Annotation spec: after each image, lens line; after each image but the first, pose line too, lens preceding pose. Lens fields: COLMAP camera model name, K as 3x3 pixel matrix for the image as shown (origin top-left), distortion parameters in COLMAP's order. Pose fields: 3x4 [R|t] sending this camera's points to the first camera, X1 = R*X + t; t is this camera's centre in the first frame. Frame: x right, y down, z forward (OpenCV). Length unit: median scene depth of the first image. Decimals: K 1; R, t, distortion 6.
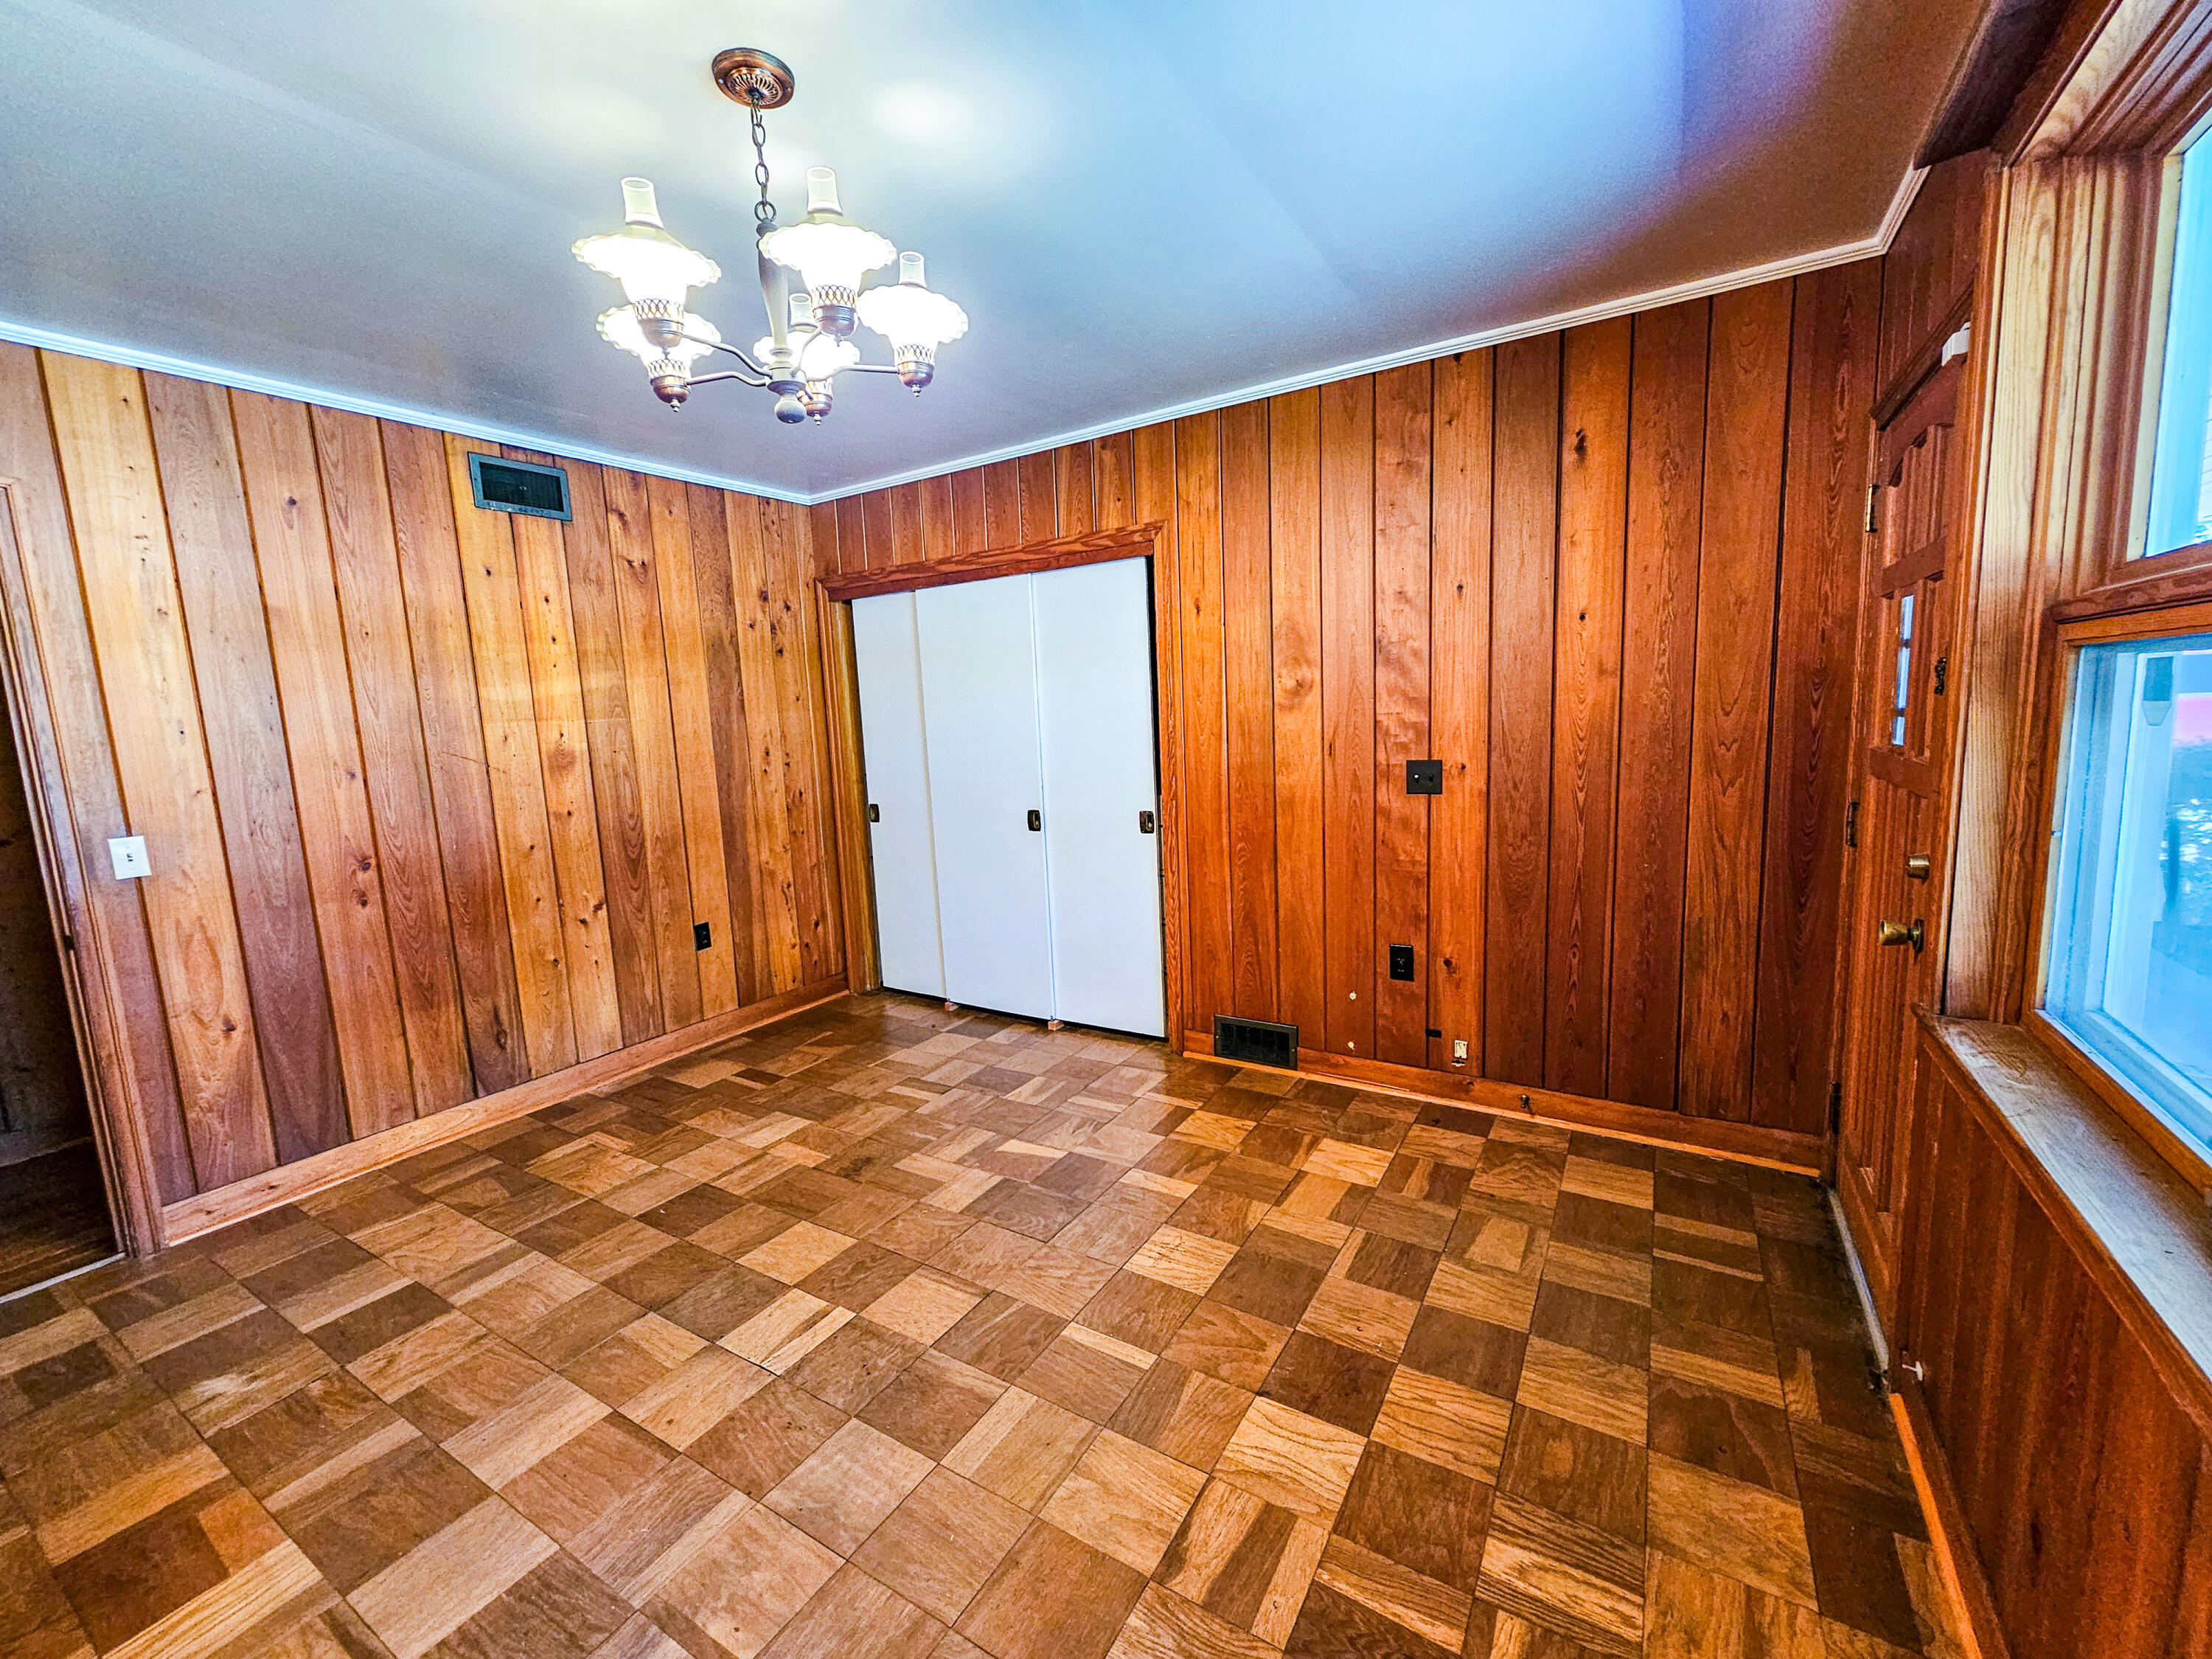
lens RADIAL K [[907.9, 0, 1103.1], [0, 907.9, 830.2], [0, 0, 1]] dist [0.000059, -0.000101]
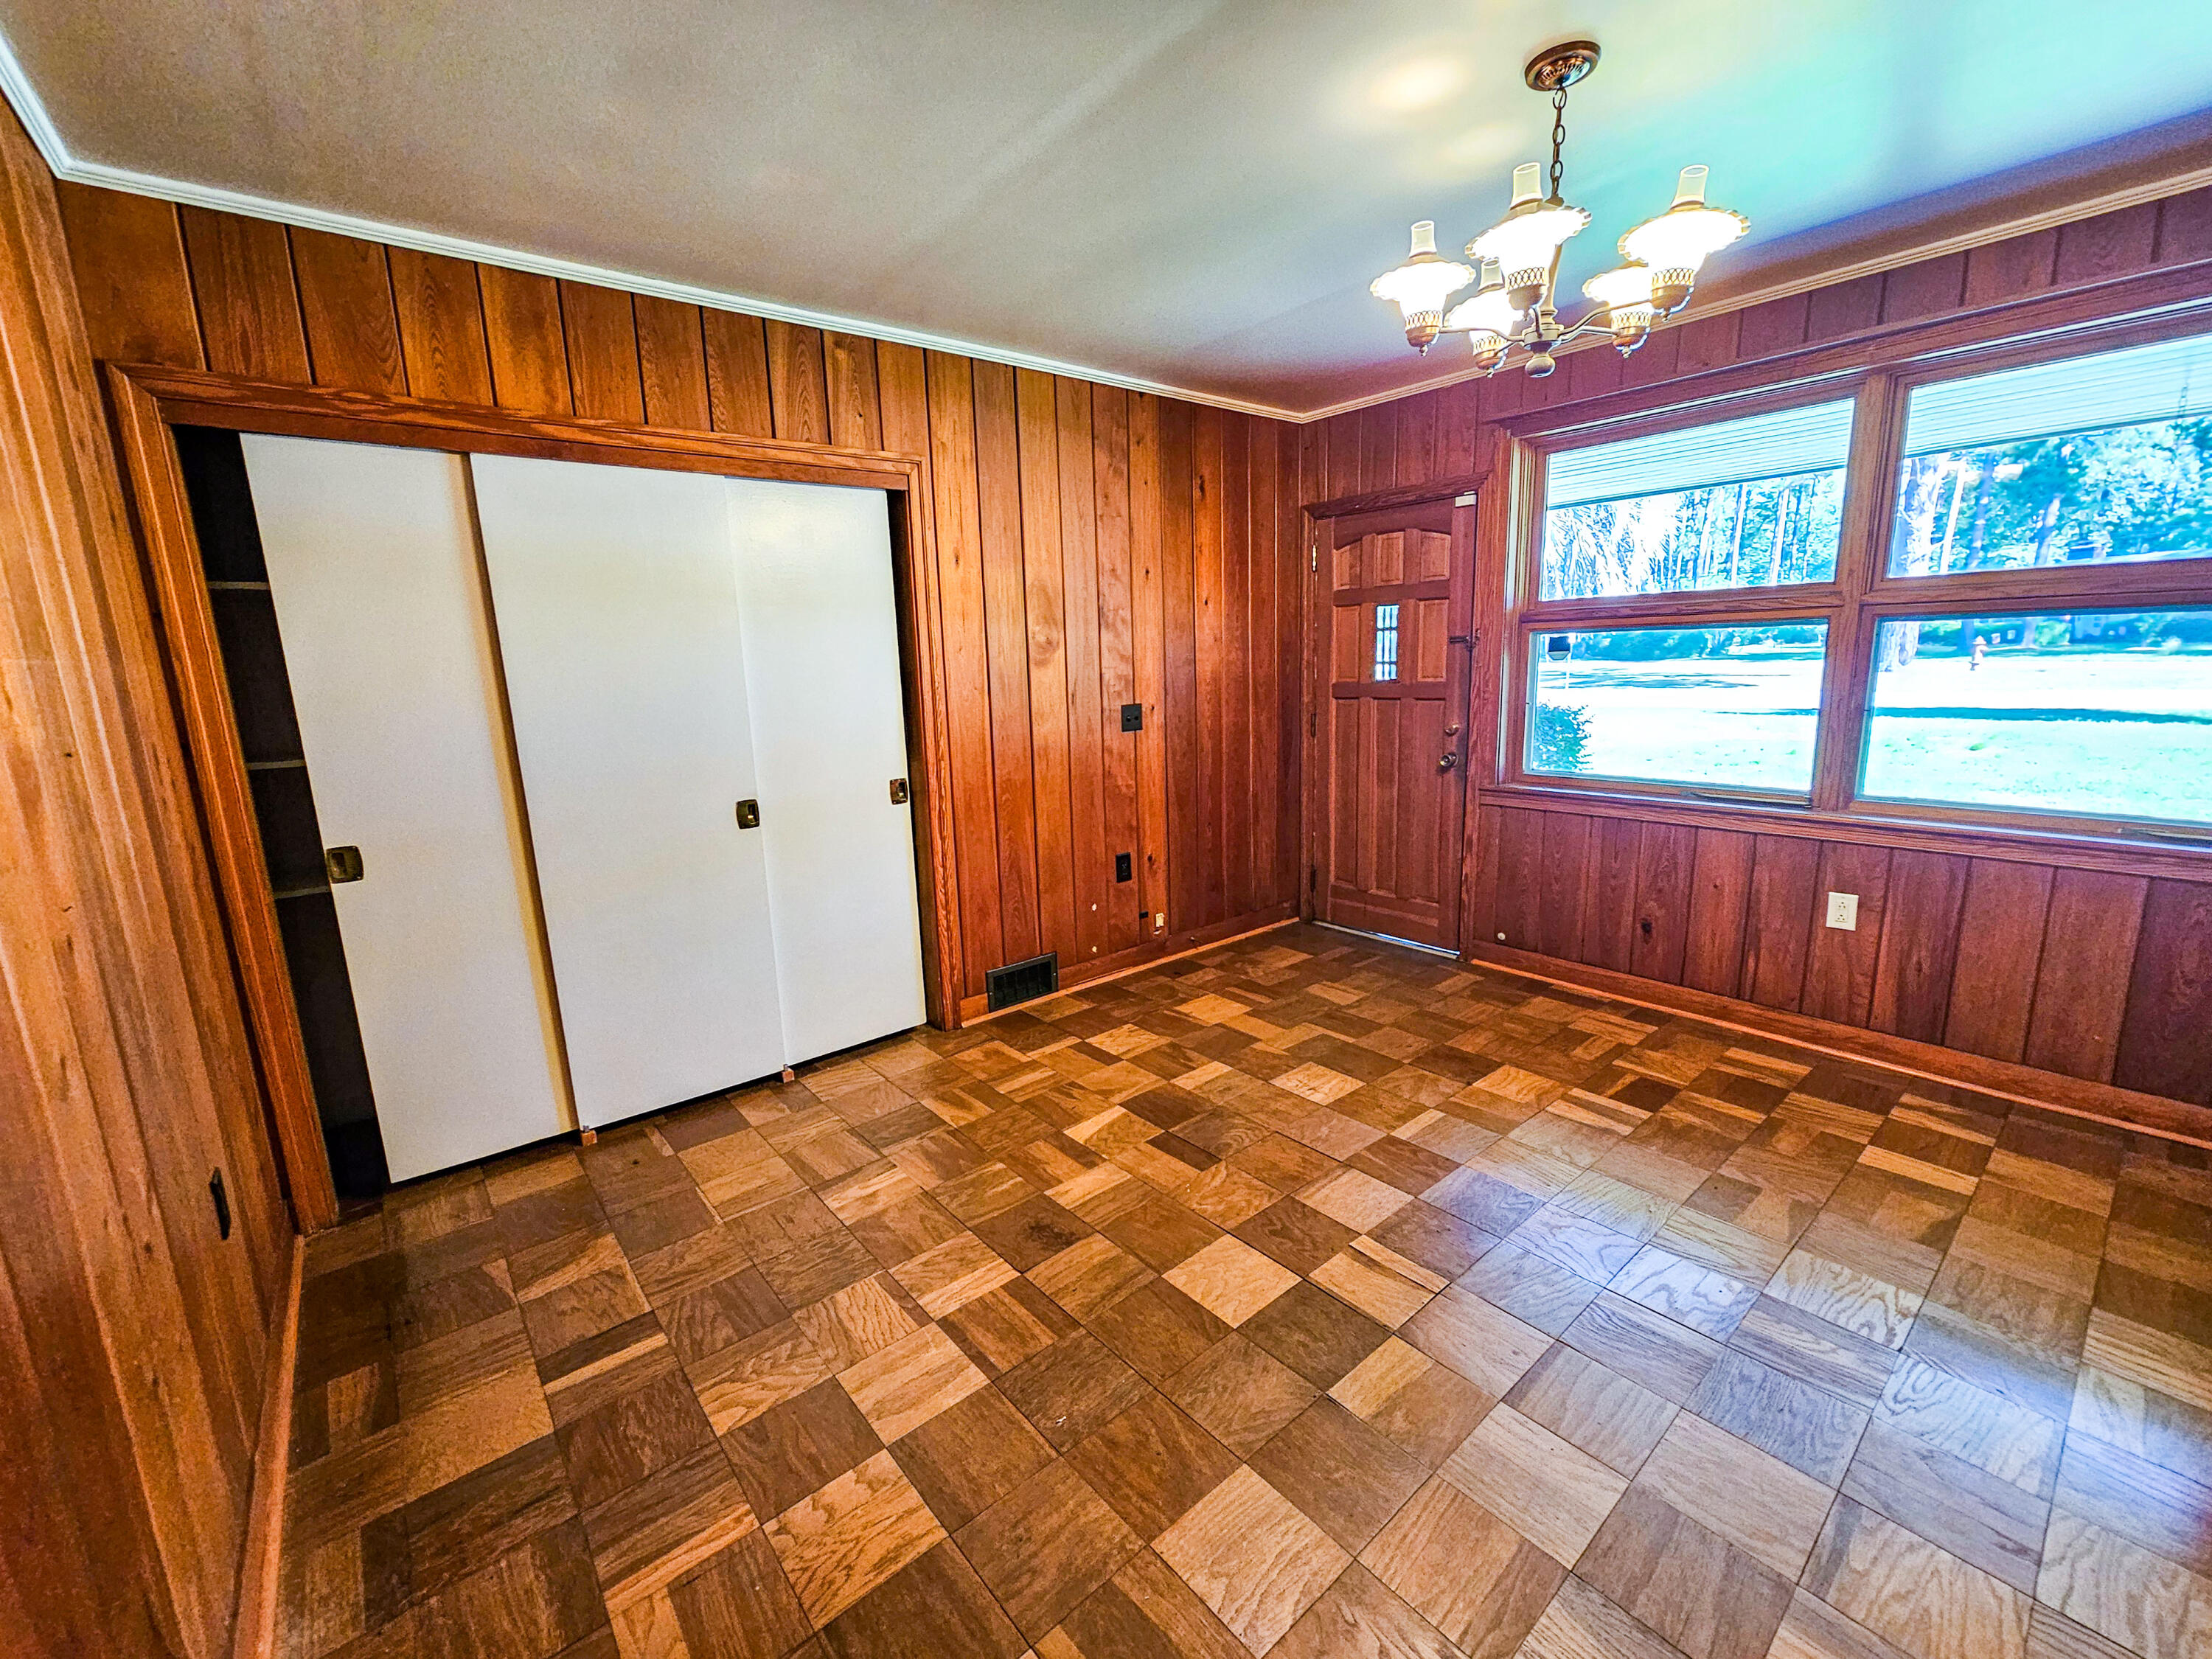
lens RADIAL K [[907.9, 0, 1103.1], [0, 907.9, 830.2], [0, 0, 1]] dist [0.000059, -0.000101]
pose [[0.322409, -0.148992, 0.934802, -0.876584], [0.146150, 0.983529, 0.106352, -0.044587], [-0.935250, 0.102333, 0.338874, 0.618206]]
